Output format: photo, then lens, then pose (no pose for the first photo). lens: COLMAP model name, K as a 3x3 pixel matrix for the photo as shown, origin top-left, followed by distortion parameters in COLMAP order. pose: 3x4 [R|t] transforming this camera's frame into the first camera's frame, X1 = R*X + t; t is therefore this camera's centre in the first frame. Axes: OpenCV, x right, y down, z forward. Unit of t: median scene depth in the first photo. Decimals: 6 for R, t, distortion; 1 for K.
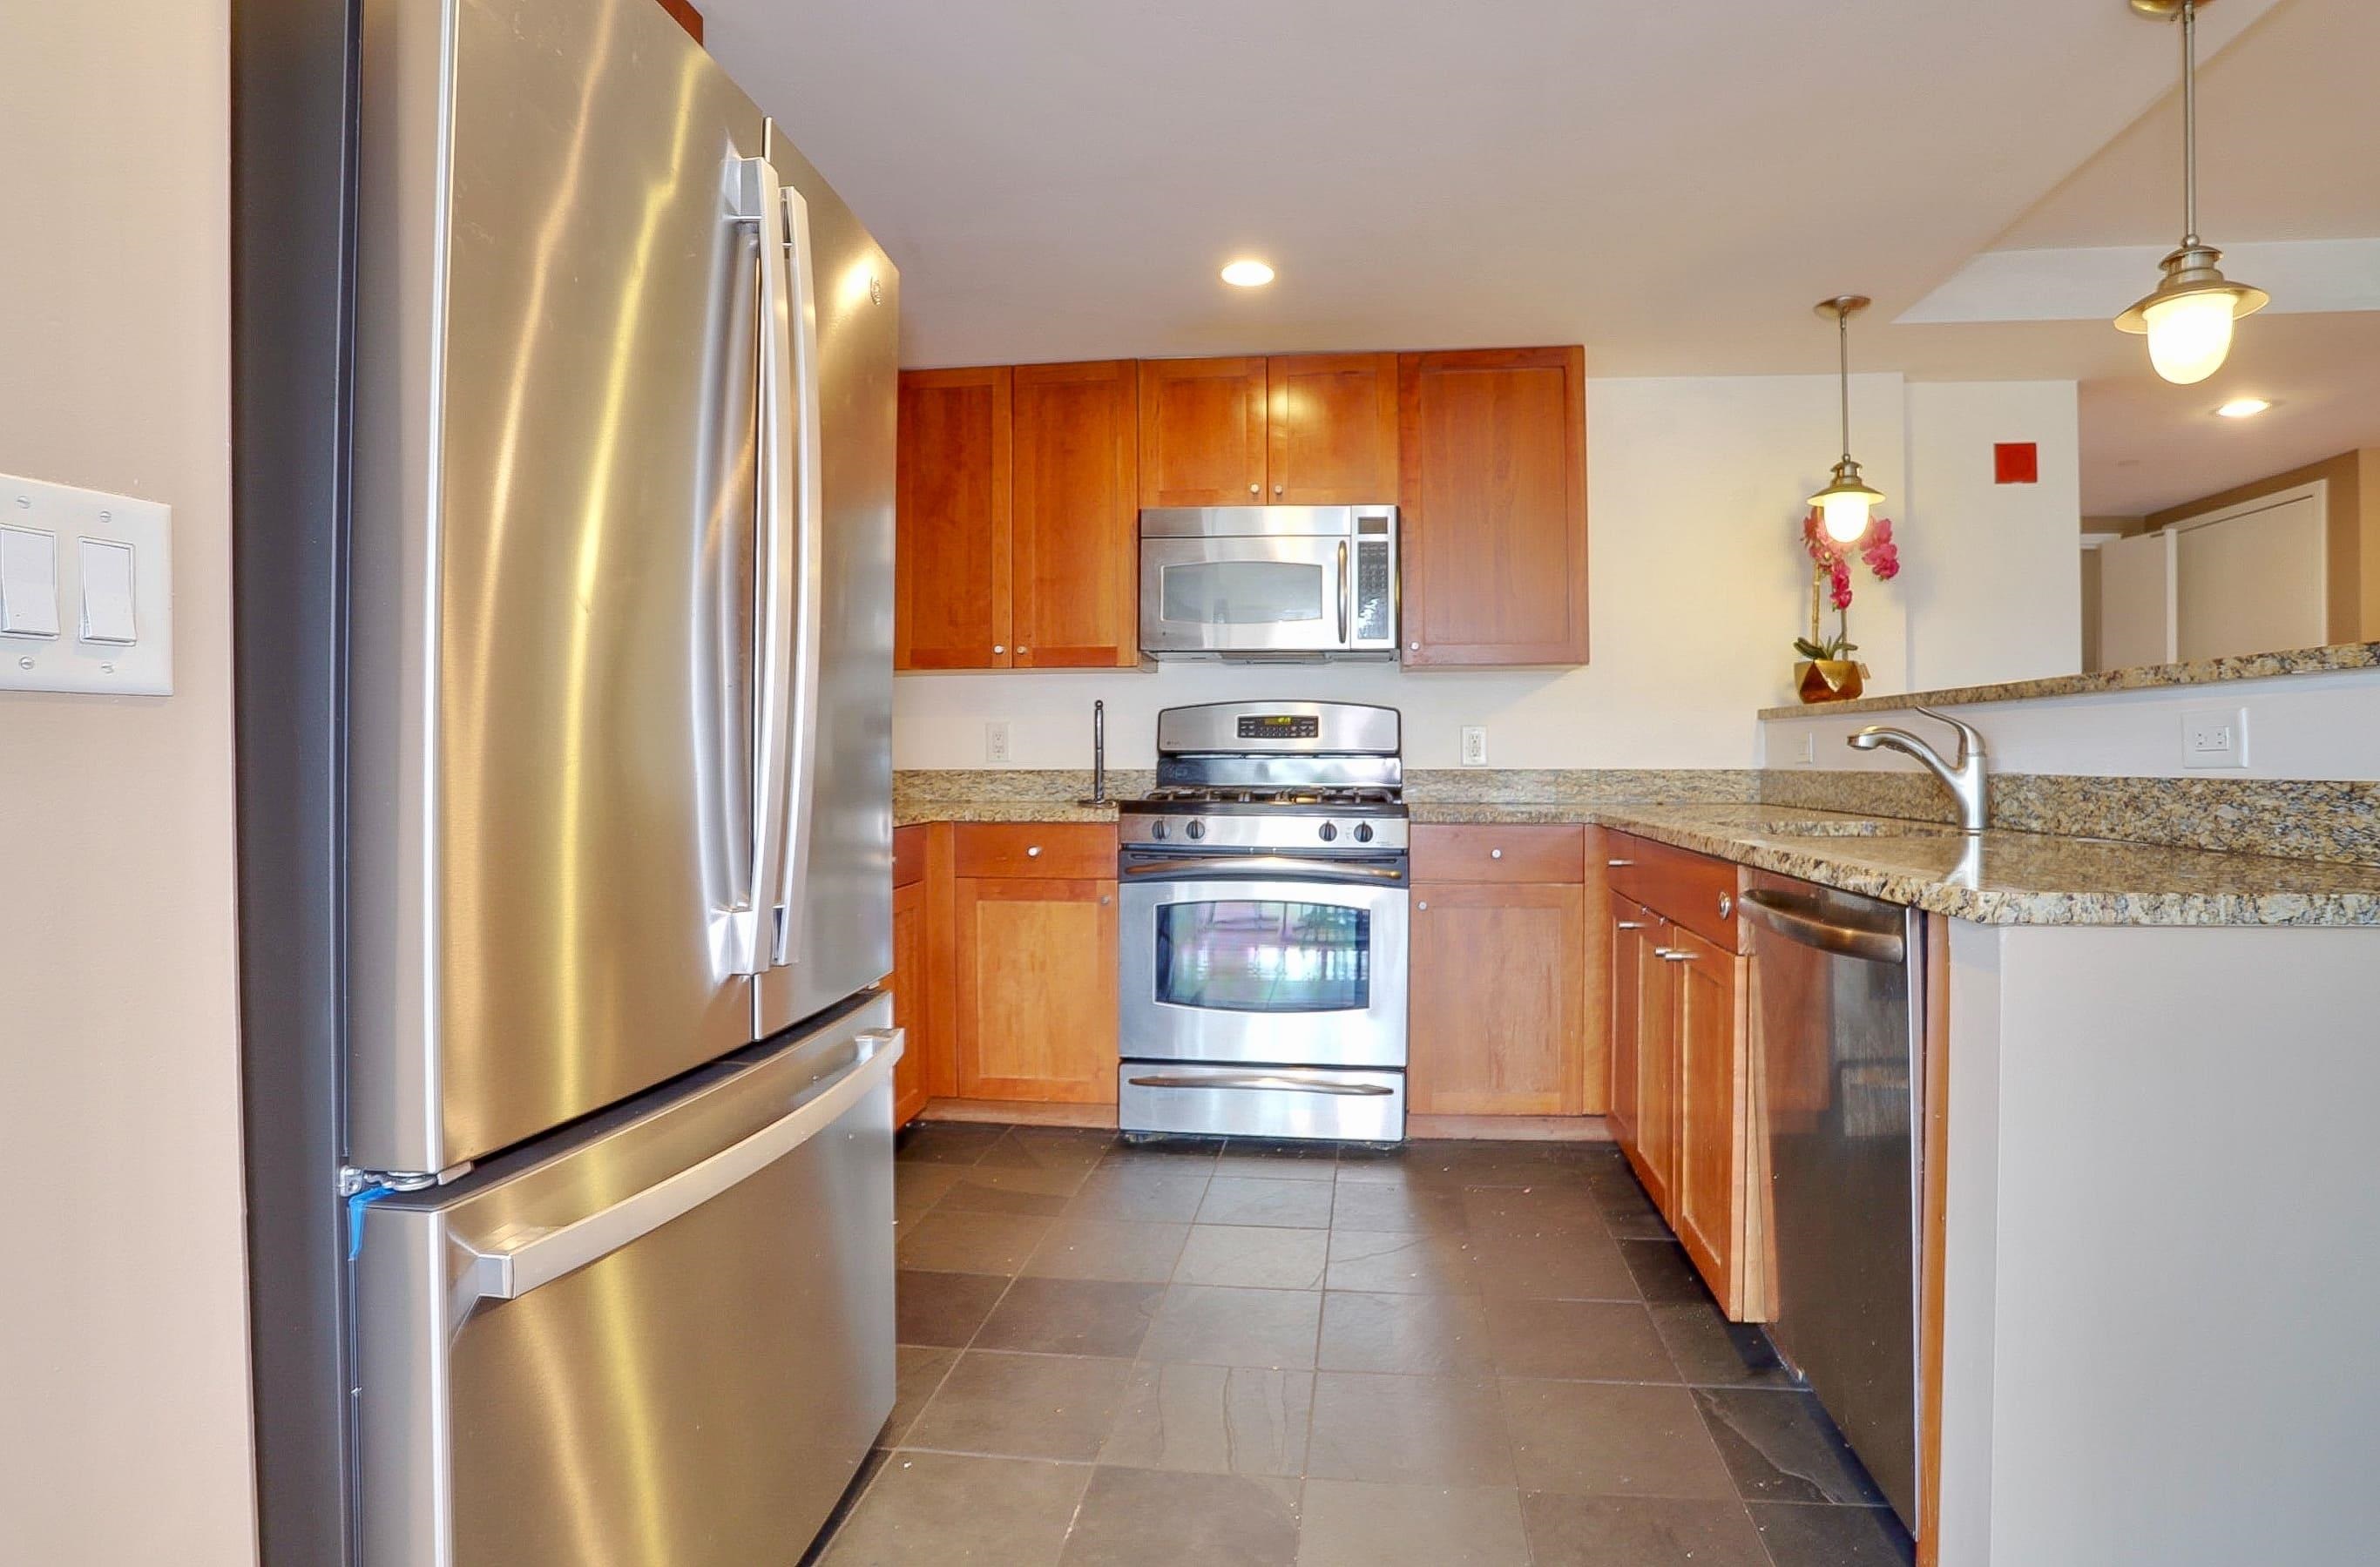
lens RADIAL K [[1196.9, 0, 1202.8], [0, 1196.9, 774.4], [0, 0, 1]] dist [-0.086956, 0.038443]
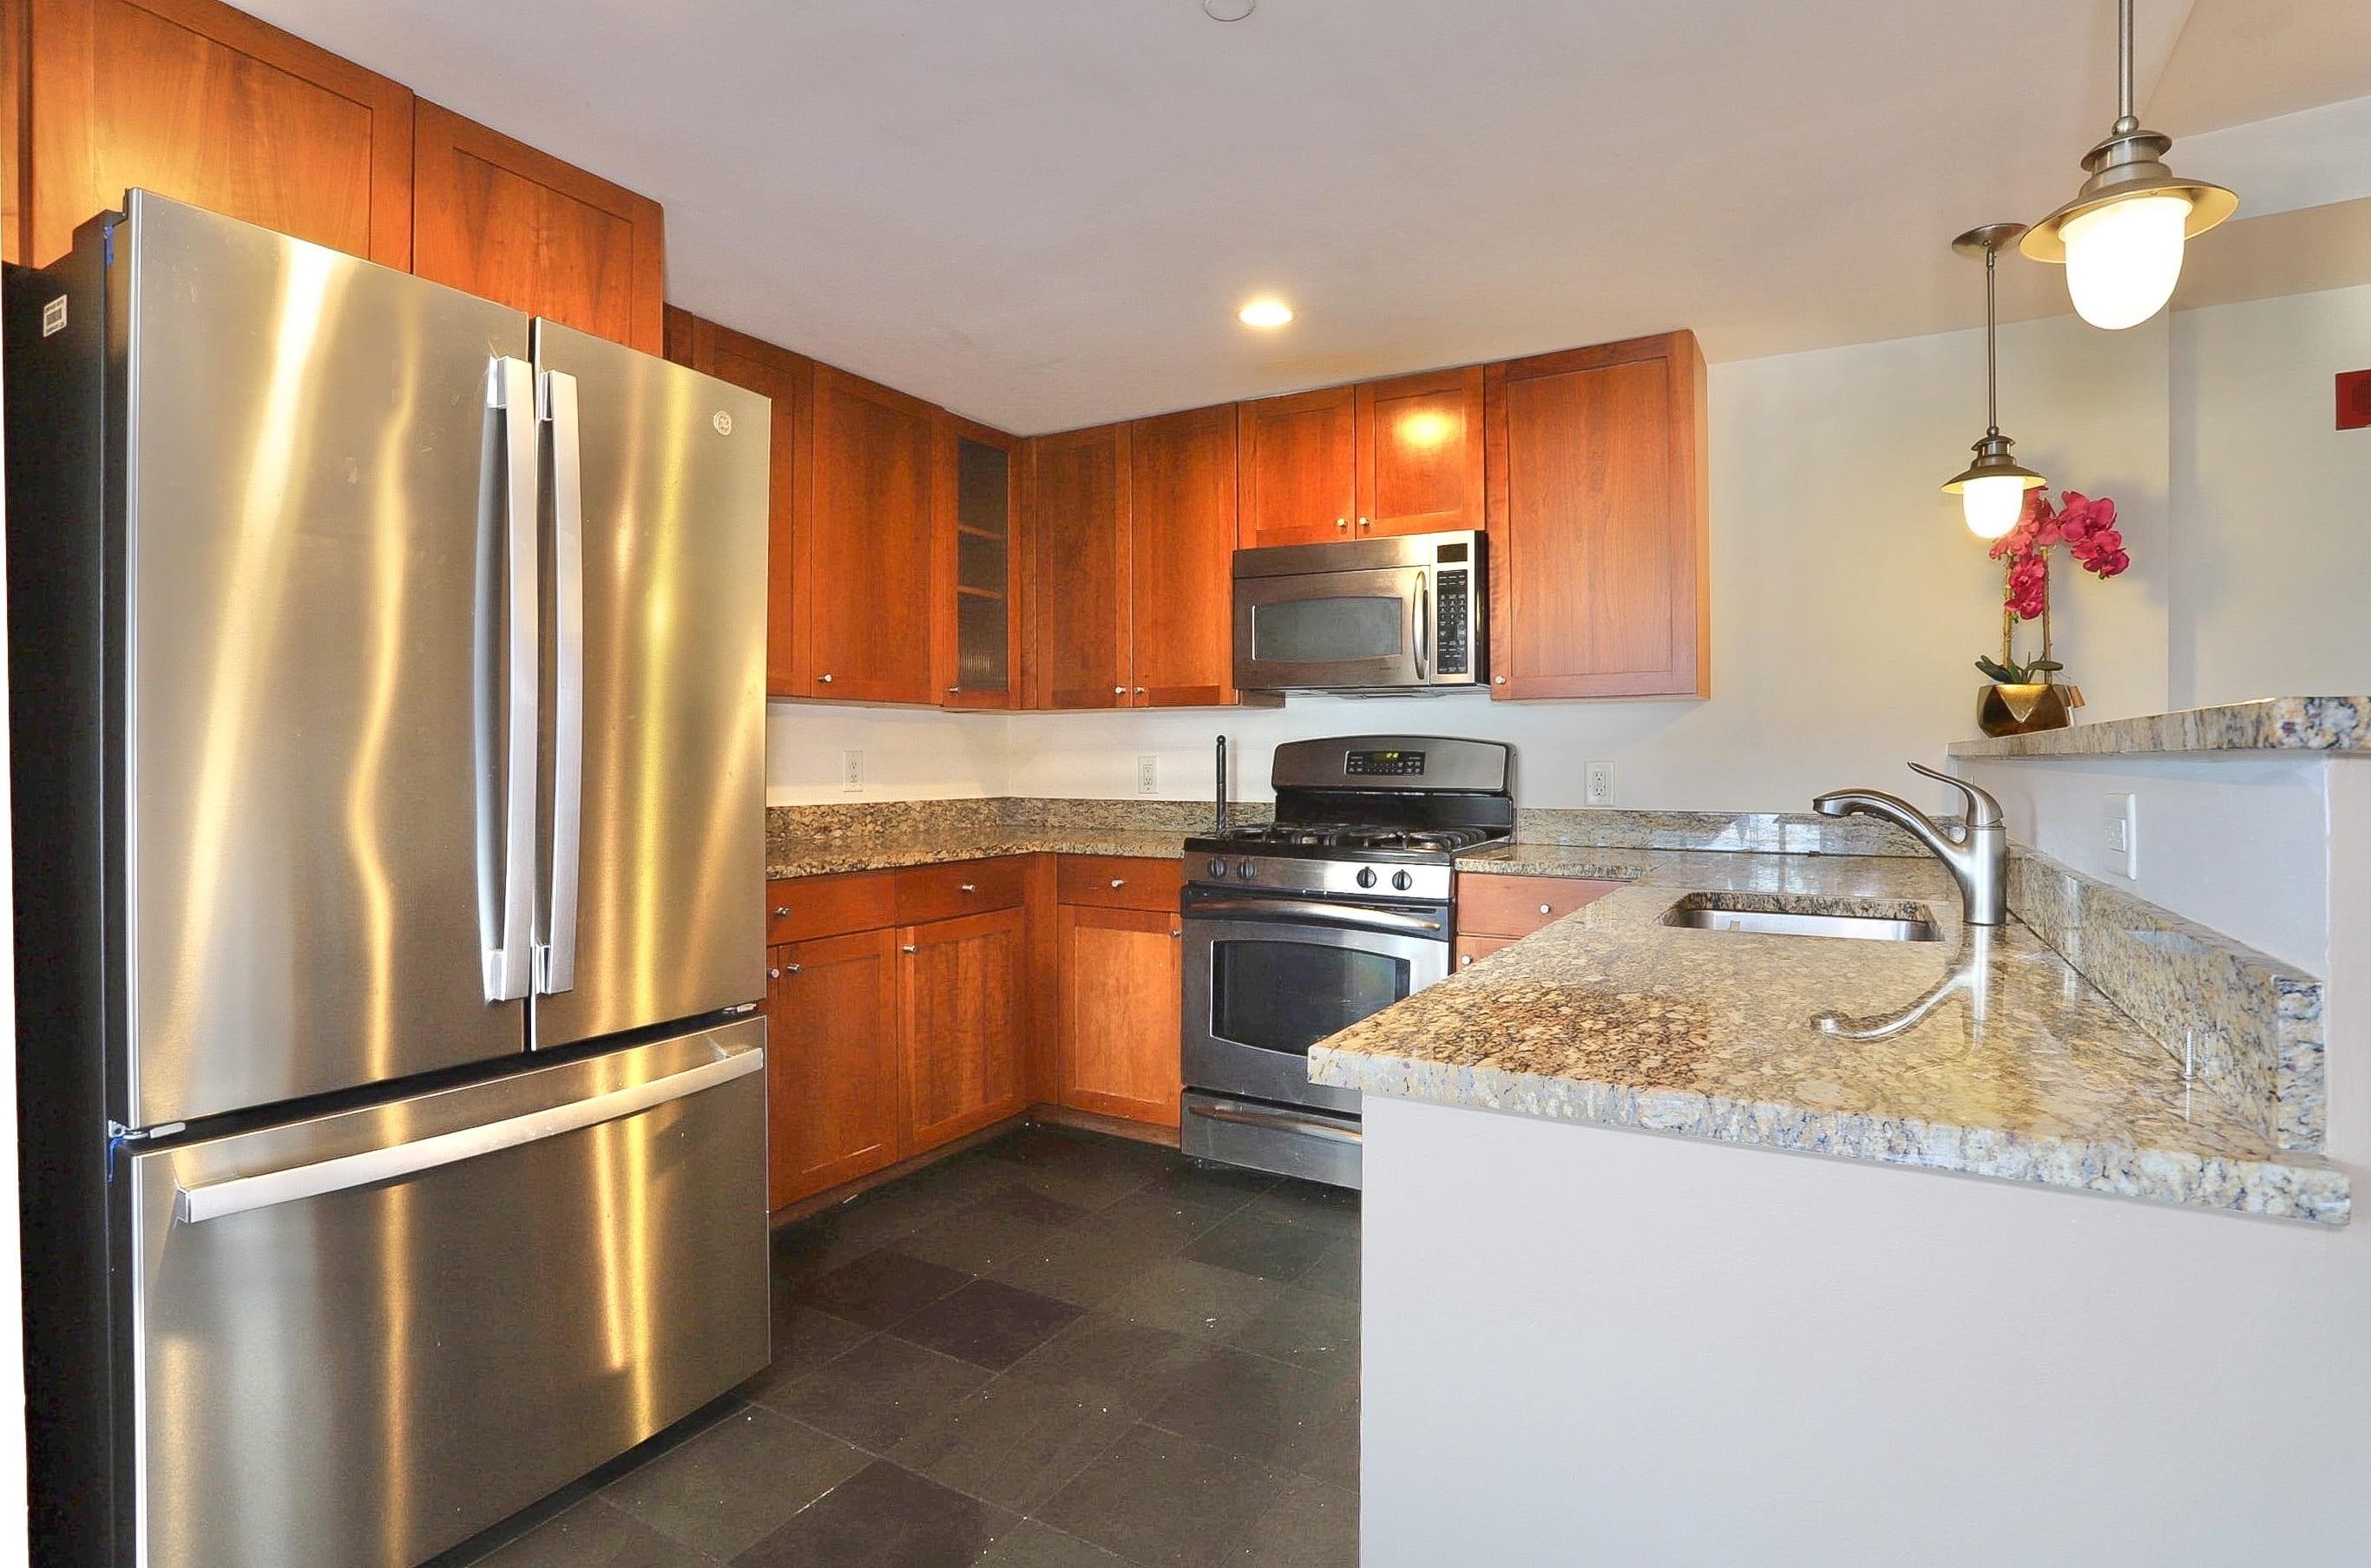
lens RADIAL K [[1166.2, 0, 1185.5], [0, 1166.2, 784.0], [0, 0, 1]] dist [-0.038031, 0.000397]
pose [[0.921431, 0.009455, -0.388428, 0.314203], [-0.007346, 0.999949, 0.006913, -0.030945], [0.388473, -0.003517, 0.921453, 0.067575]]
